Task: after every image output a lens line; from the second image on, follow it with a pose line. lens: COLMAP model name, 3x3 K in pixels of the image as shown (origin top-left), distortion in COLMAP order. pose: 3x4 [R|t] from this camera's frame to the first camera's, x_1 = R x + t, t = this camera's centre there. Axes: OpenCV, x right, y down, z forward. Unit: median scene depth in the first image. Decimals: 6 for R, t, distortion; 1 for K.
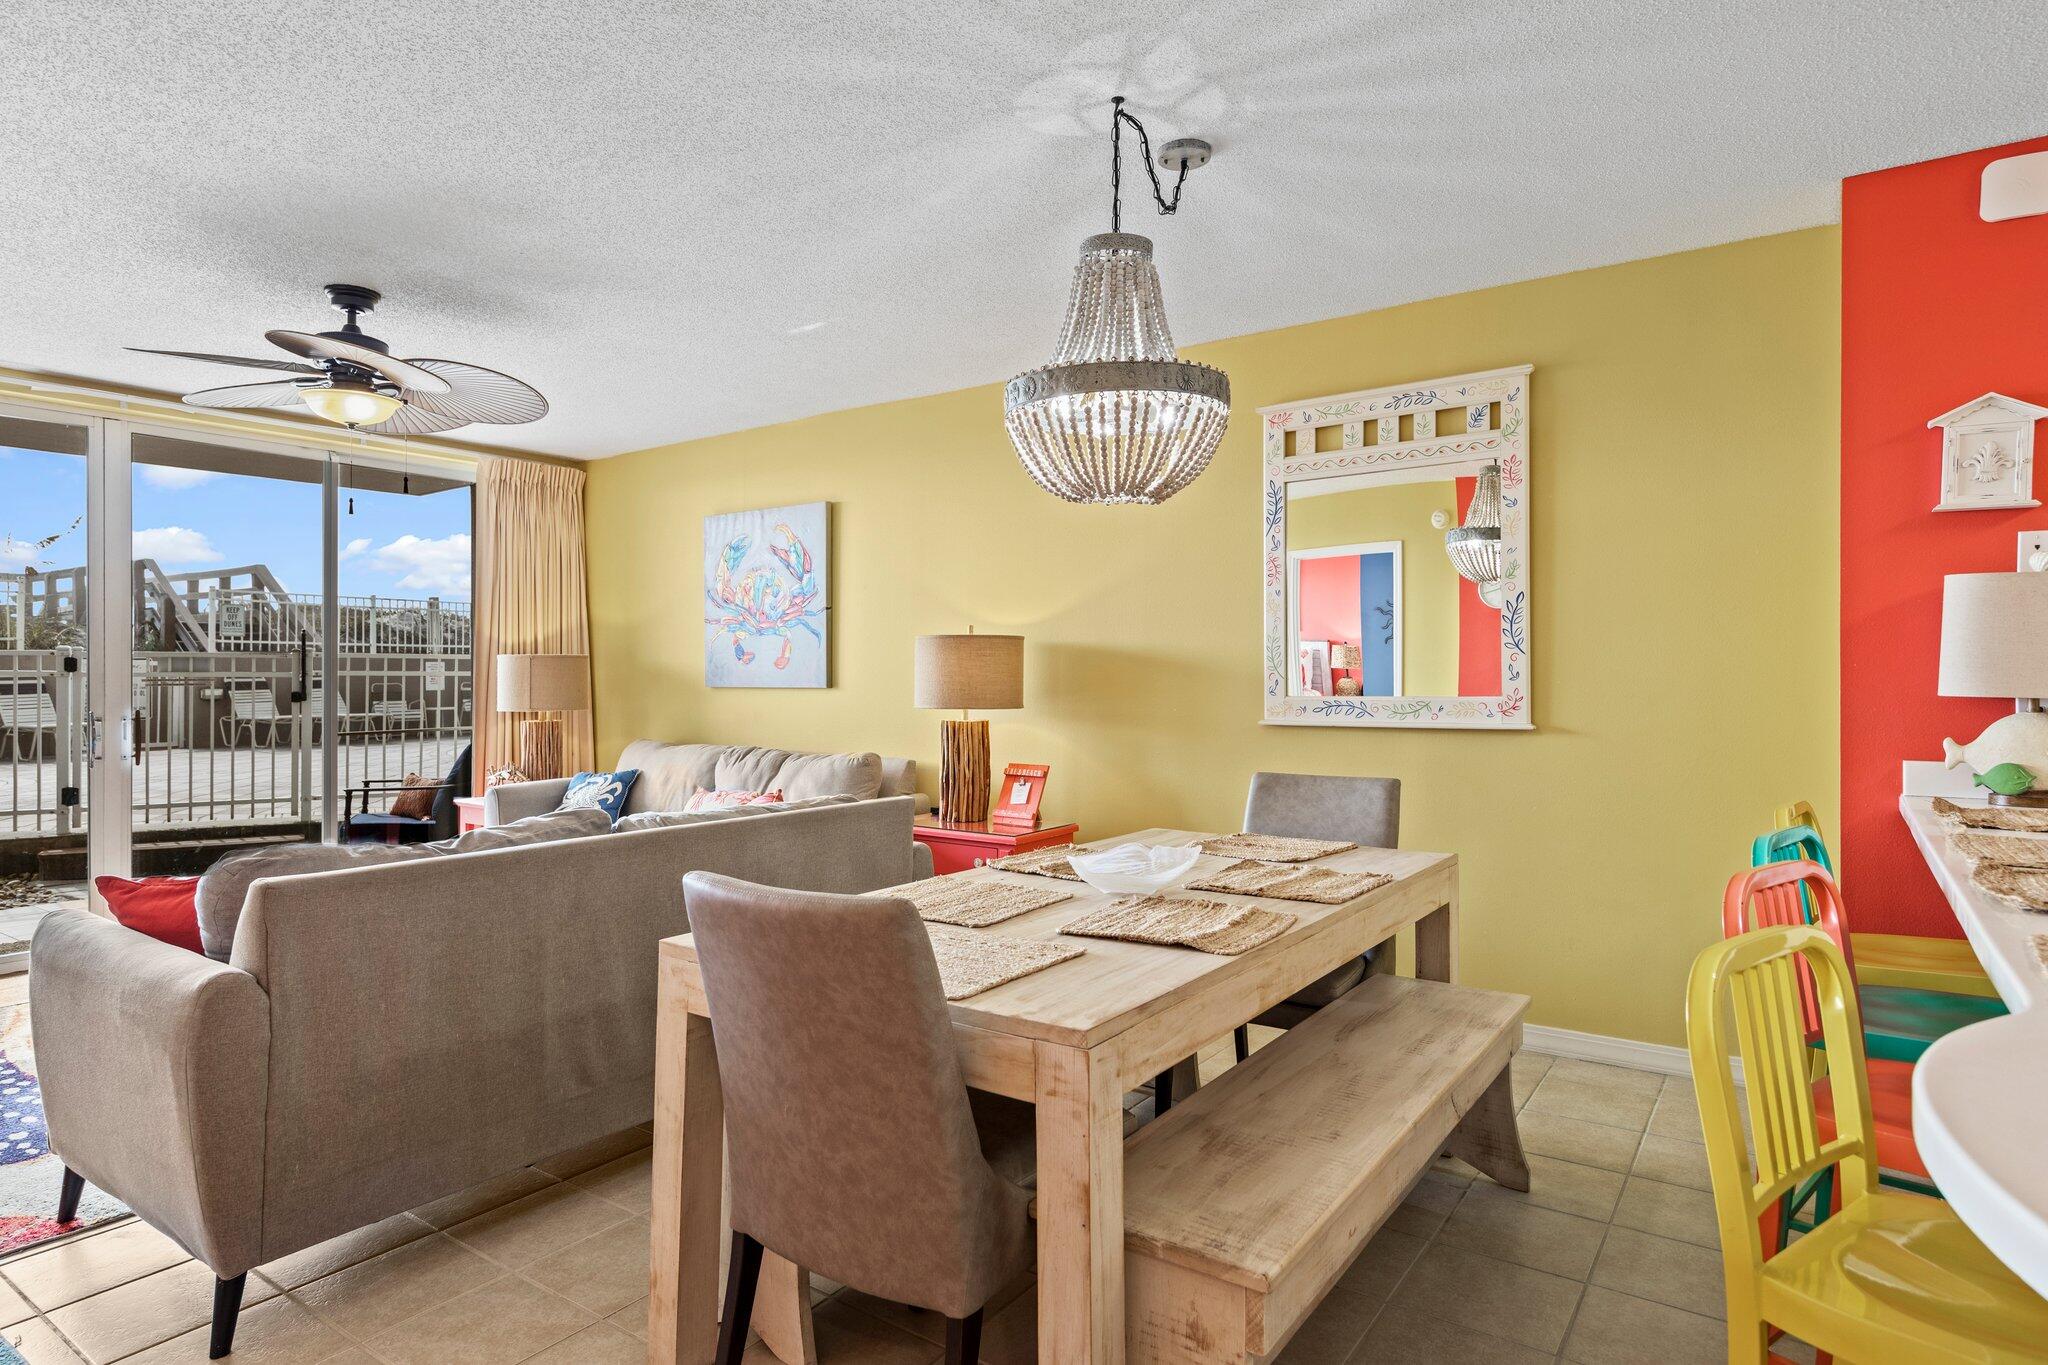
lens RADIAL K [[1124.8, 0, 1020.3], [0, 1124.8, 671.1], [0, 0, 1]] dist [0.000853, 0.002596]
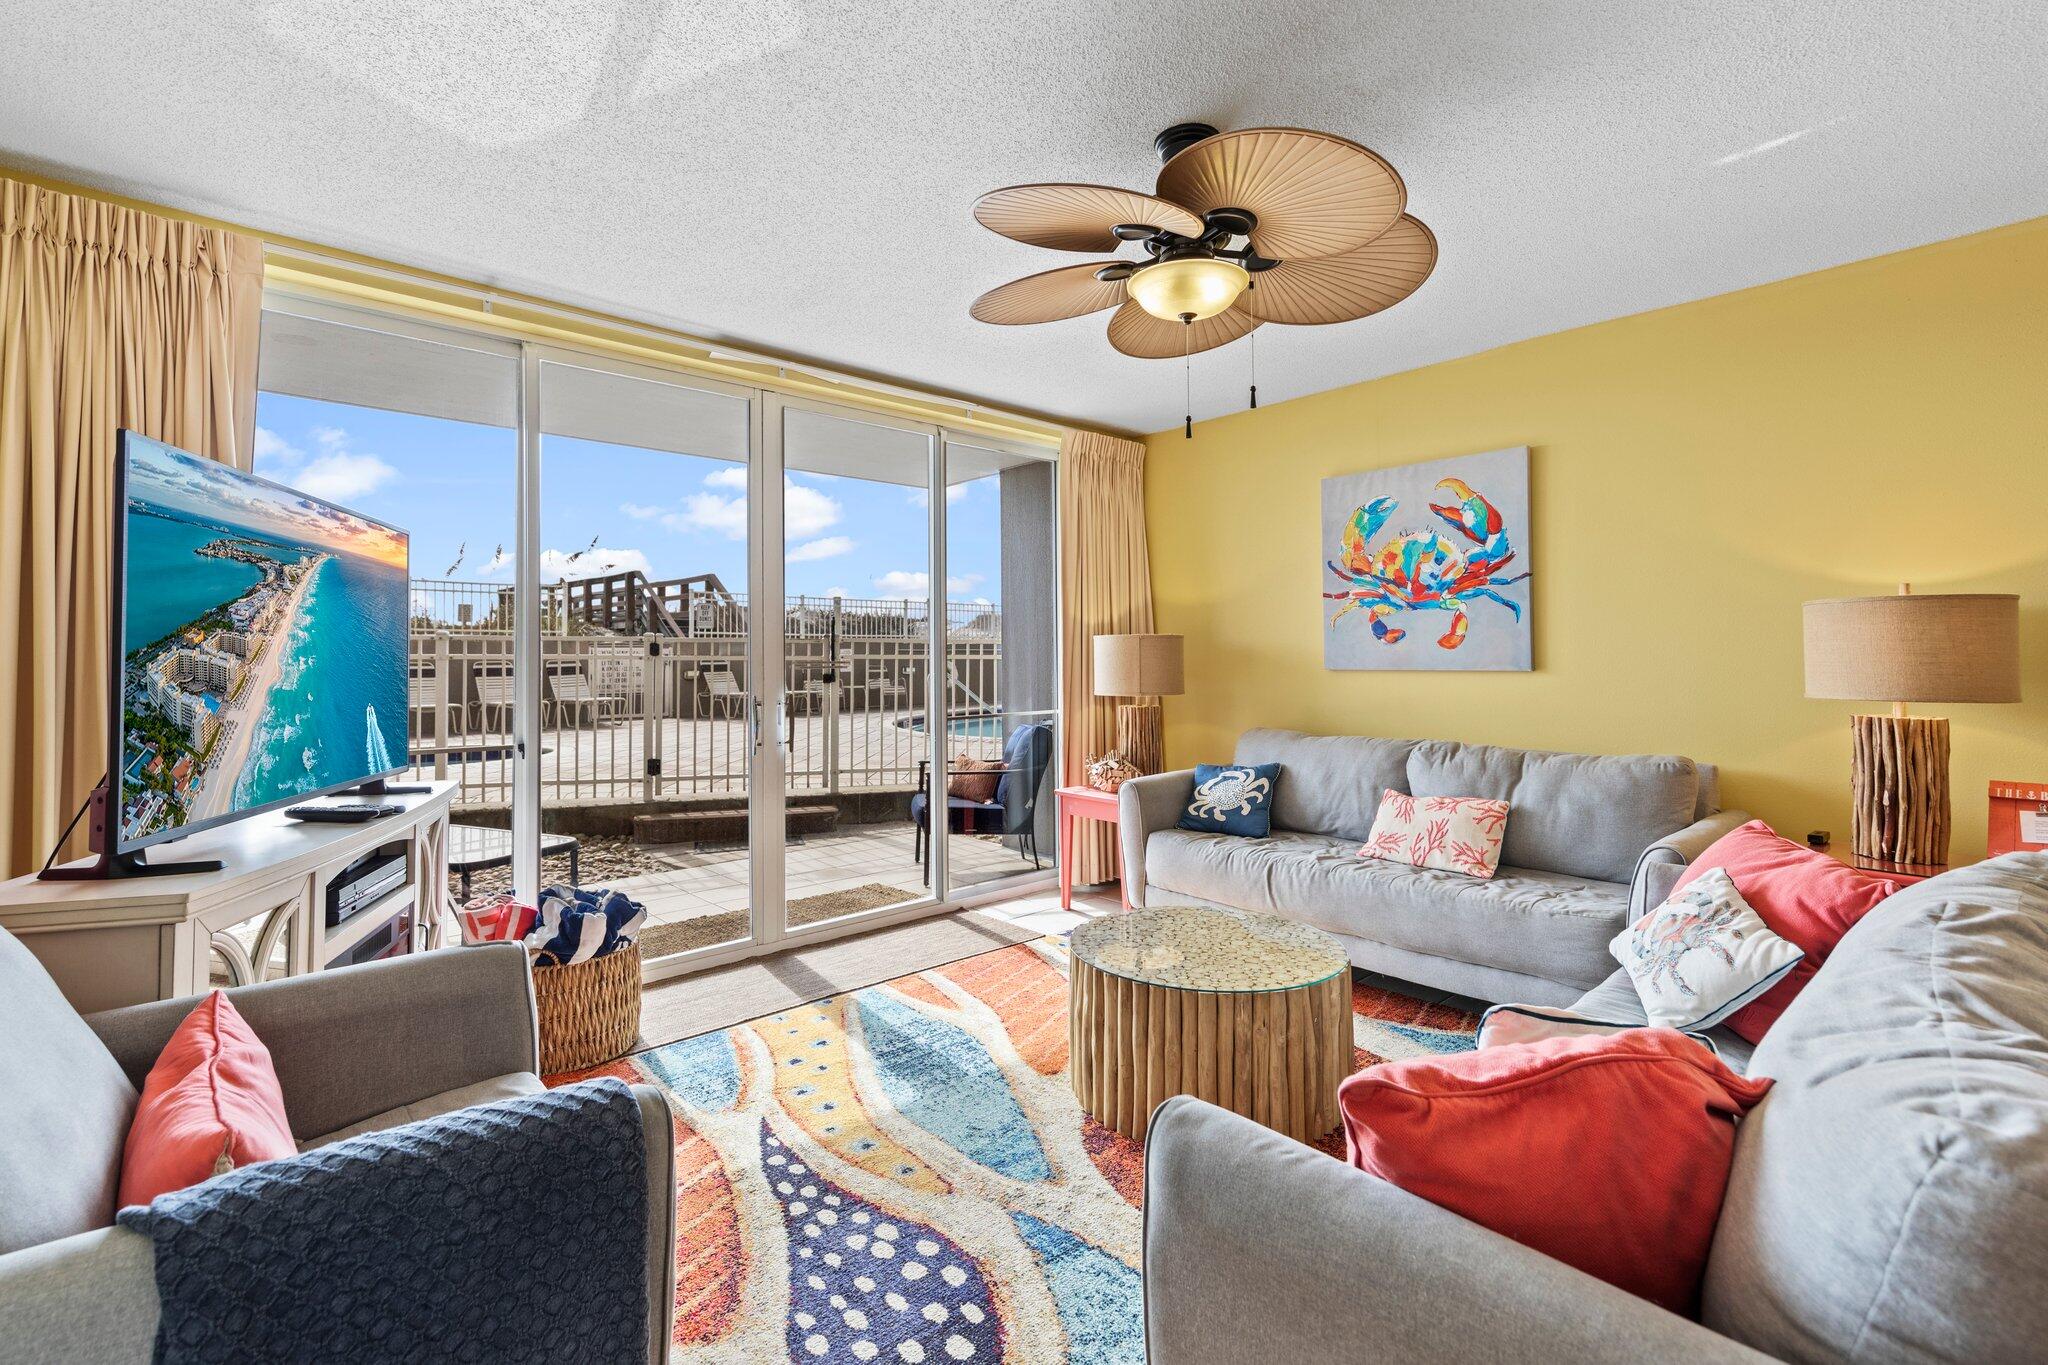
lens RADIAL K [[911.9, 0, 1039.3], [0, 911.9, 633.6], [0, 0, 1]] dist [0.001138, 0.000111]
pose [[0.977241, -0.009363, -0.211924, -0.425413], [0.004489, 0.999714, -0.023471, 0.001987], [0.212083, 0.021985, 0.977004, 0.298227]]
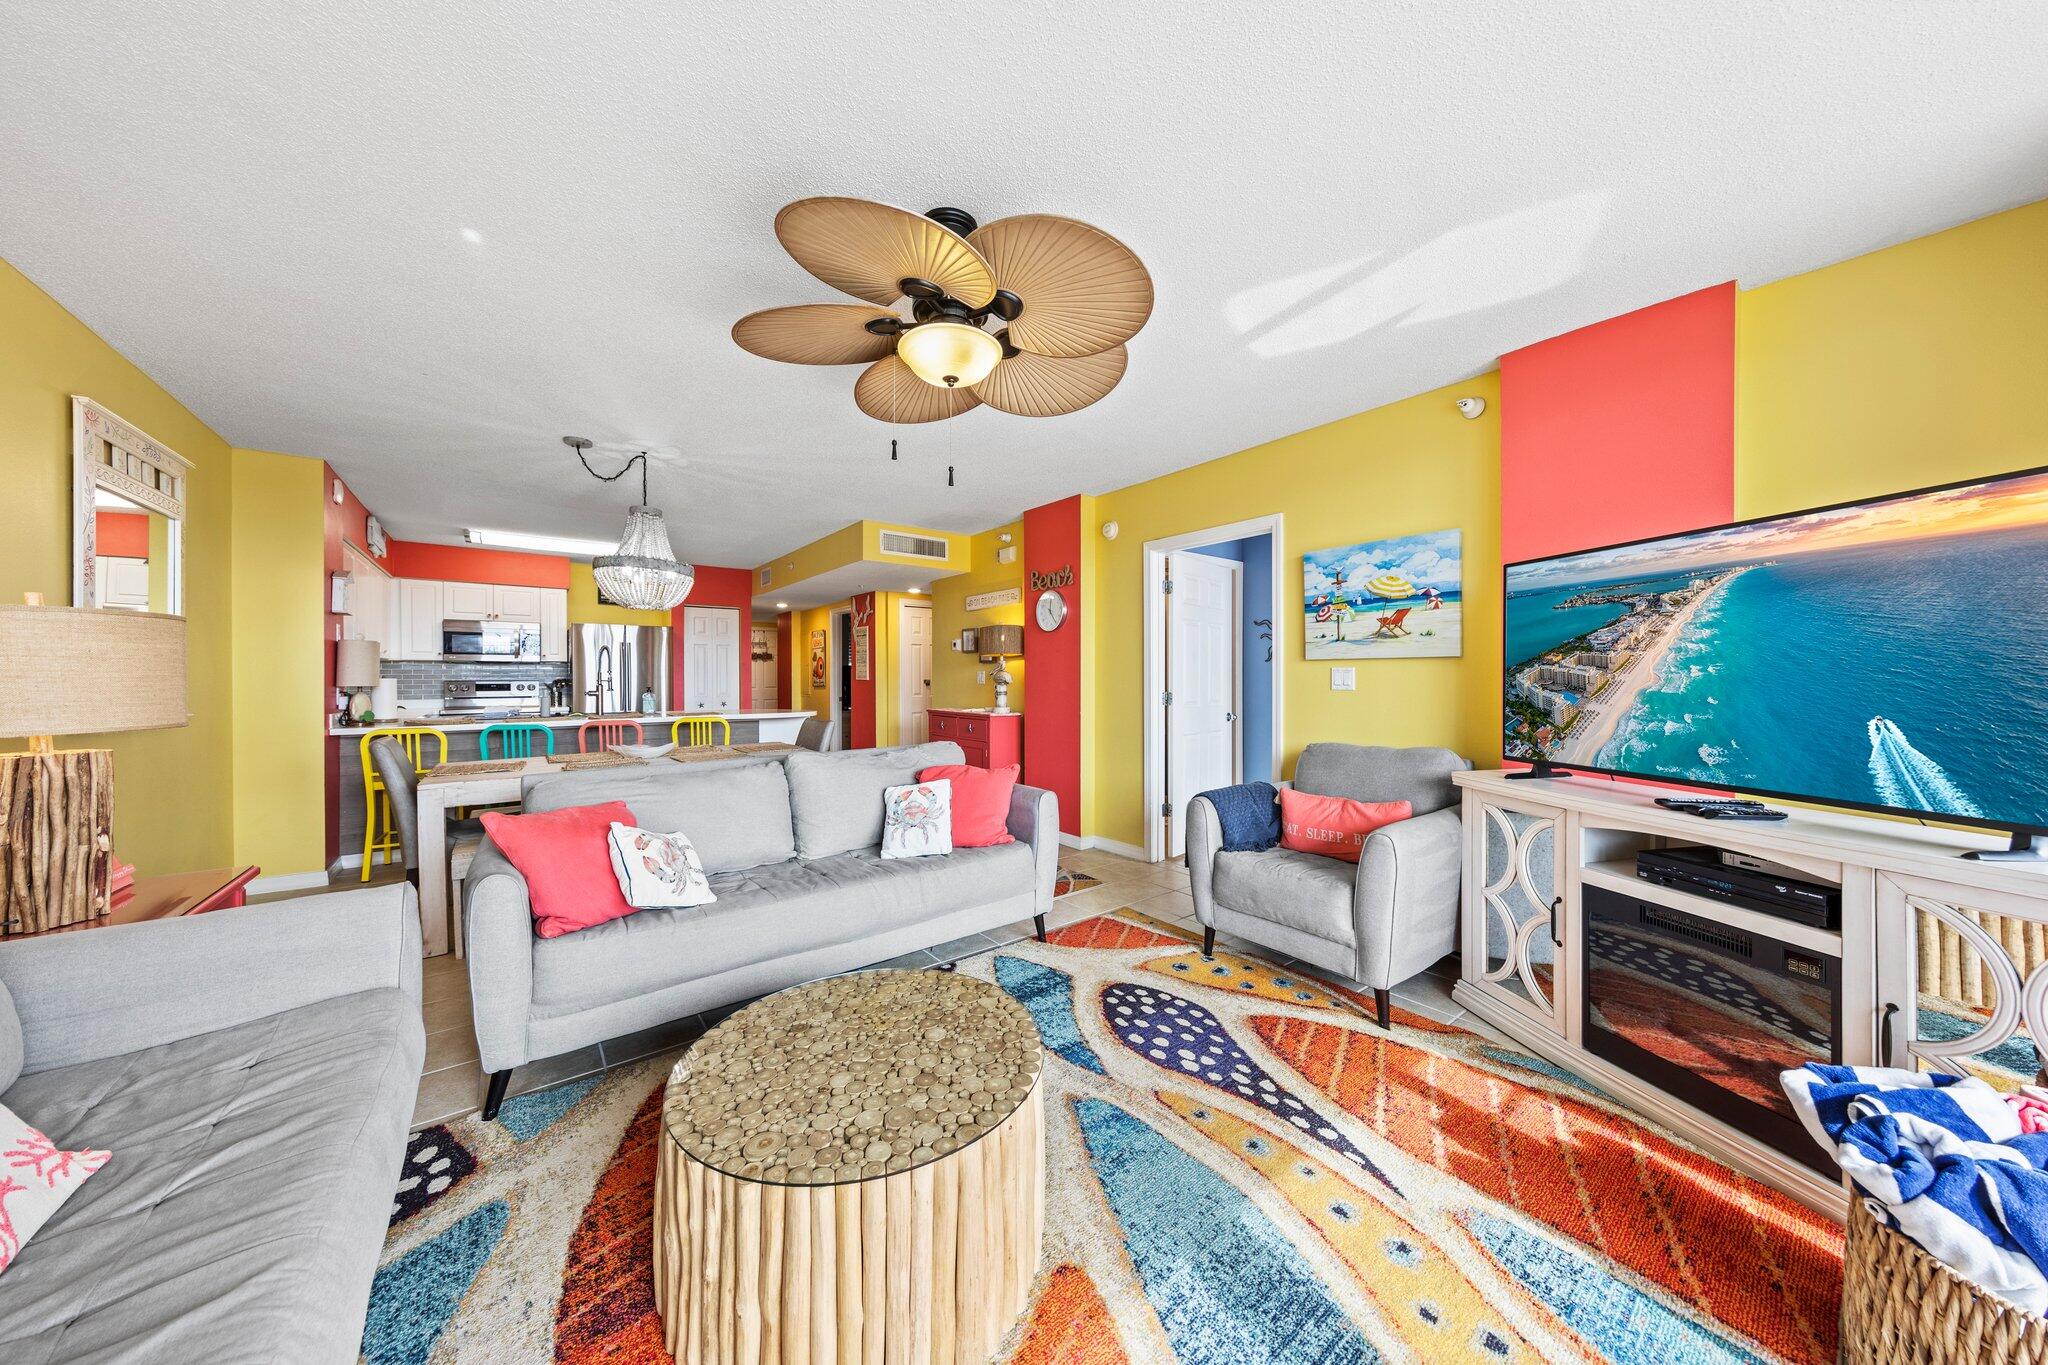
lens RADIAL K [[665.9, 0, 1044.7], [0, 665.9, 686.6], [0, 0, 1]] dist [-0.007295, -0.001251]
pose [[-0.961641, 0.000089, 0.274313, -0.600875], [0.002325, 0.999967, 0.007823, 0.009522], [-0.274303, 0.008161, -0.961609, 1.092407]]
